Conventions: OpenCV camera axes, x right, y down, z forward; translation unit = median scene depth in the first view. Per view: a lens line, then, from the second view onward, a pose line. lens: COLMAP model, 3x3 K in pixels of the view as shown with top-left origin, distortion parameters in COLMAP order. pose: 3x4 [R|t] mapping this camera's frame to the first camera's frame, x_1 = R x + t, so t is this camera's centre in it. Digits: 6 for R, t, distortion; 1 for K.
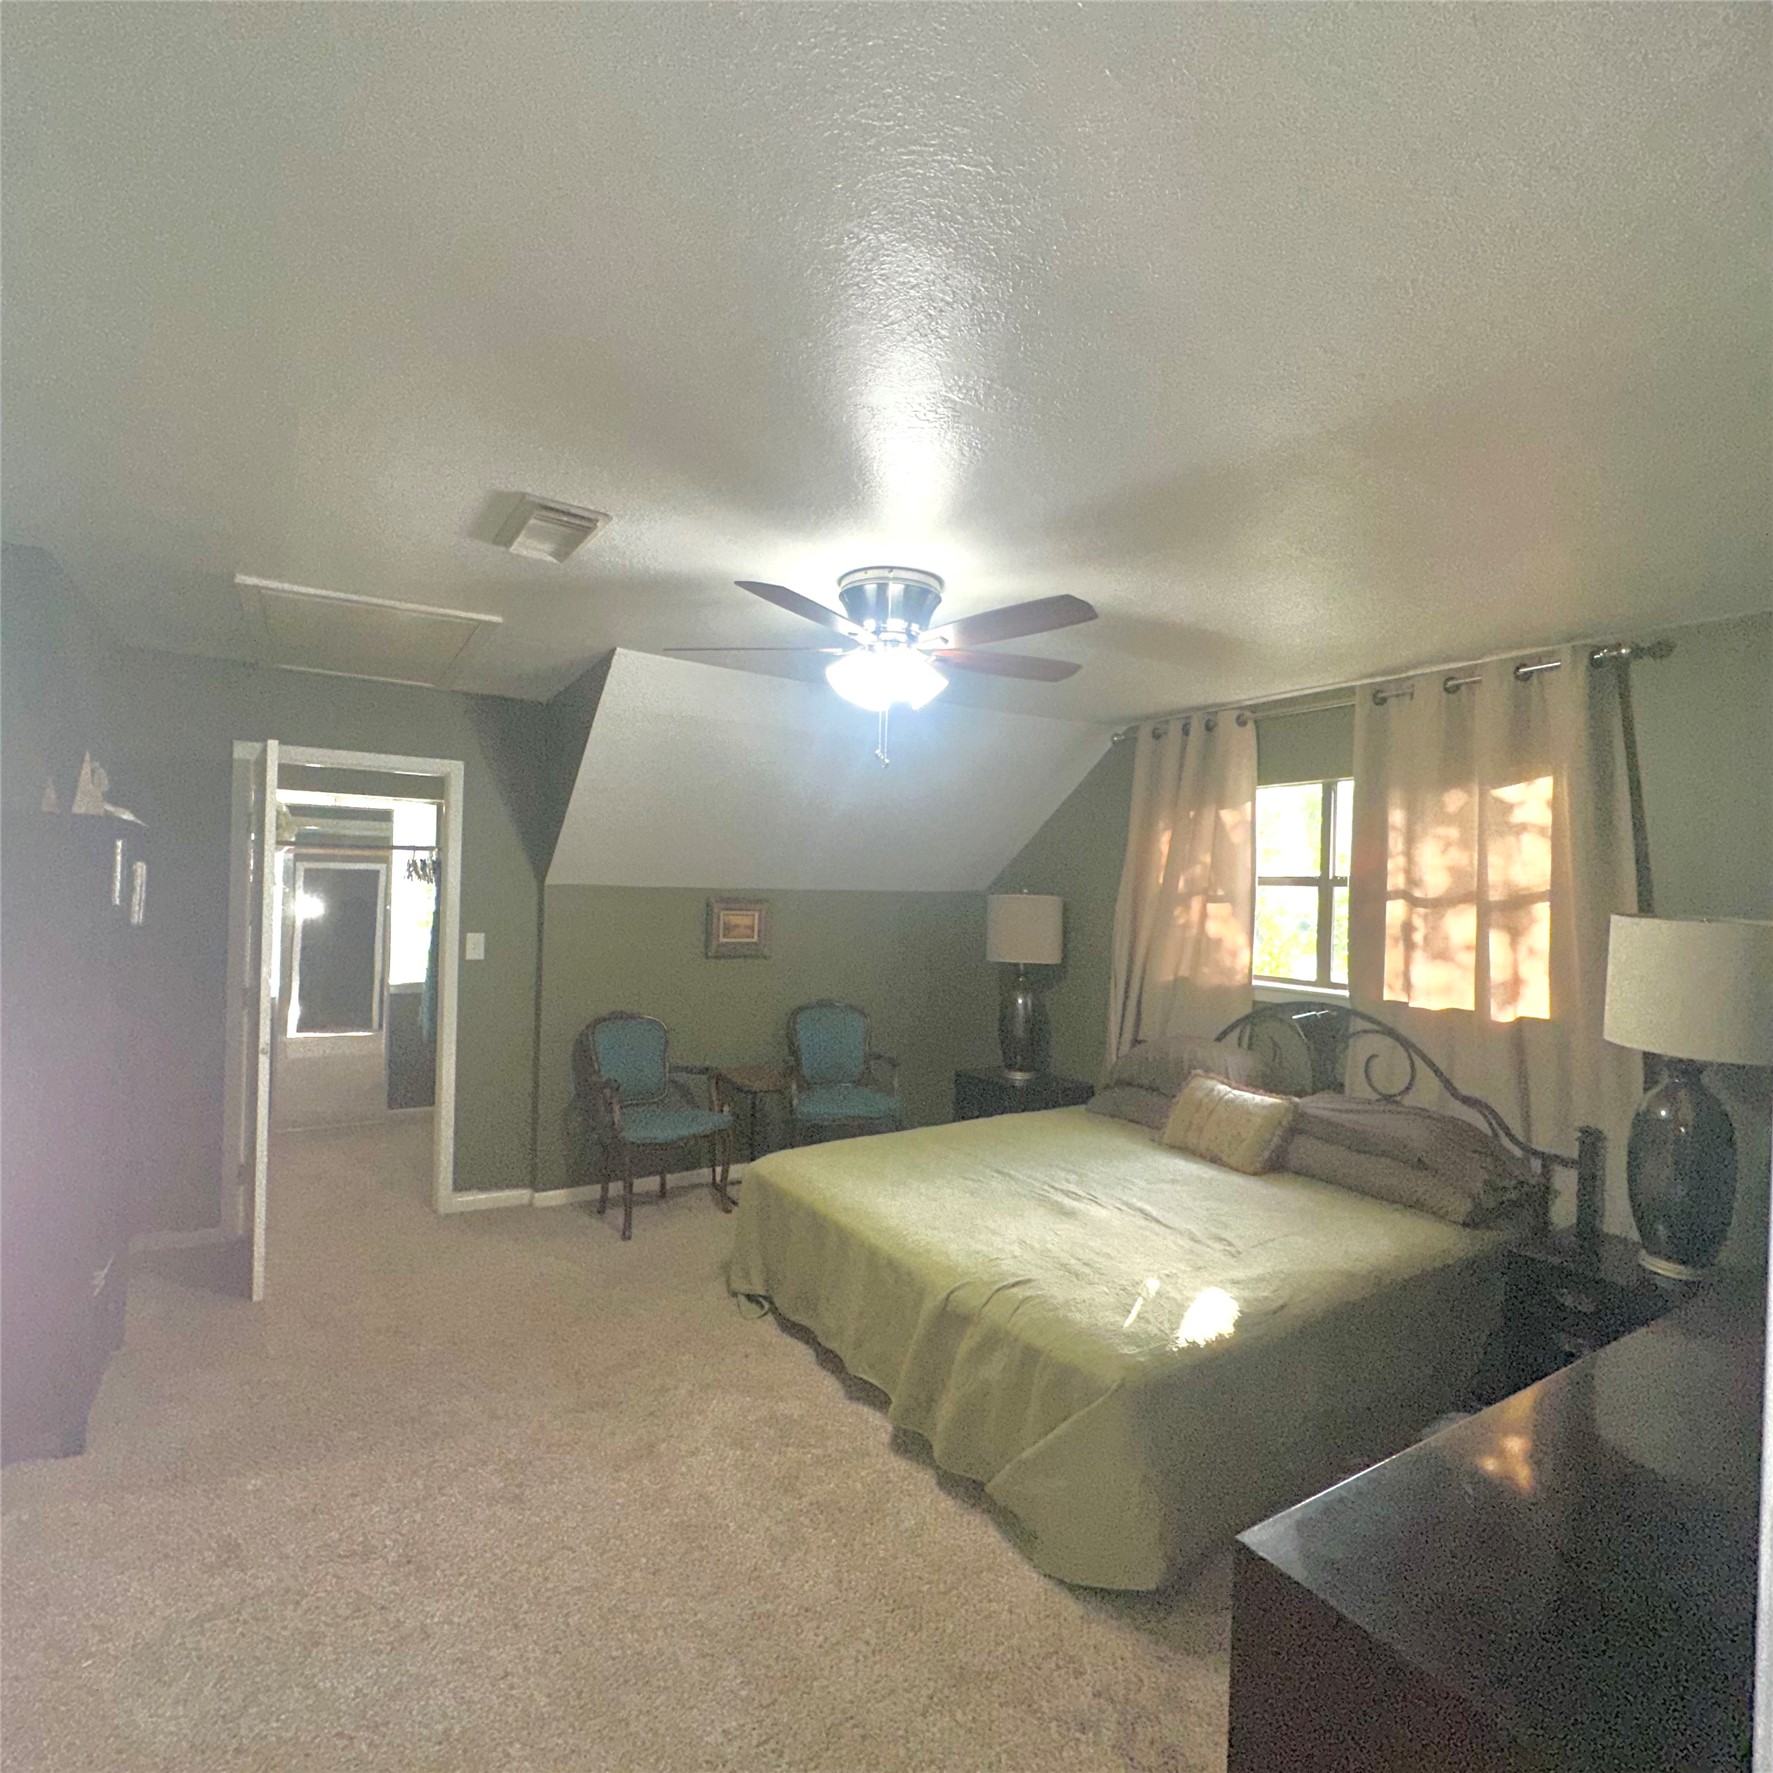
lens RADIAL K [[942.3, 0, 879.1], [0, 942.3, 884.6], [0, 0, 1]] dist [-0.001138, -0.000609]
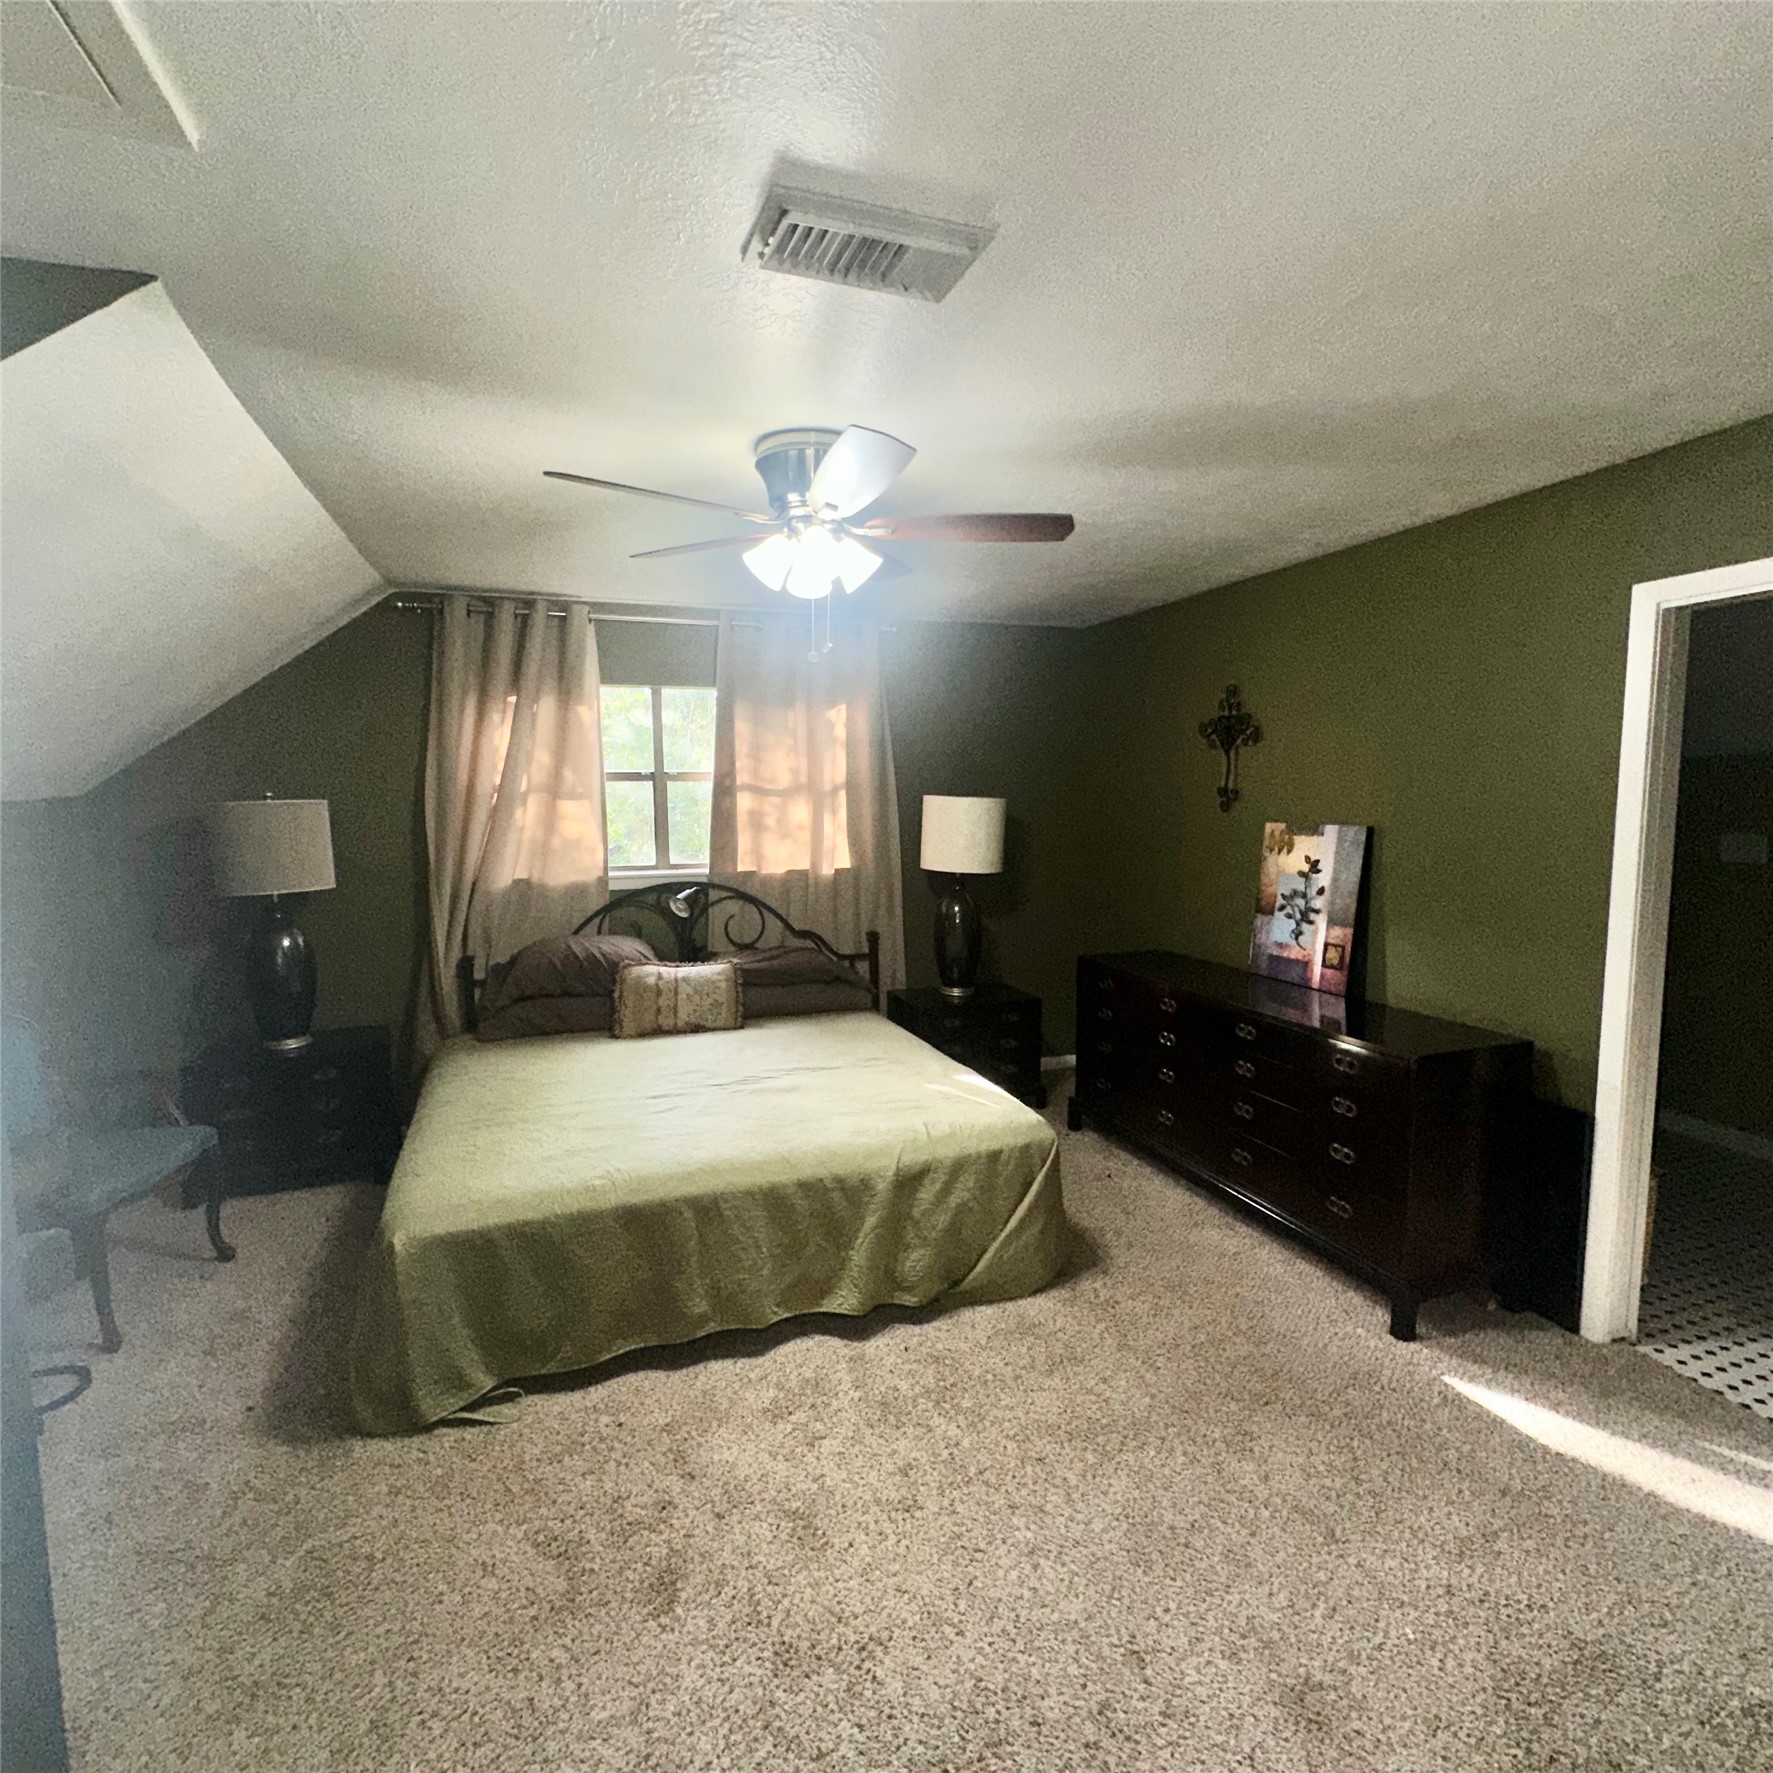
lens RADIAL K [[942.3, 0, 879.1], [0, 942.3, 884.6], [0, 0, 1]] dist [-0.001138, -0.000609]
pose [[0.210059, -0.126311, 0.969495, -0.674040], [0.004088, 0.991724, 0.128321, -0.022906], [-0.977680, -0.022992, 0.208837, 0.563852]]
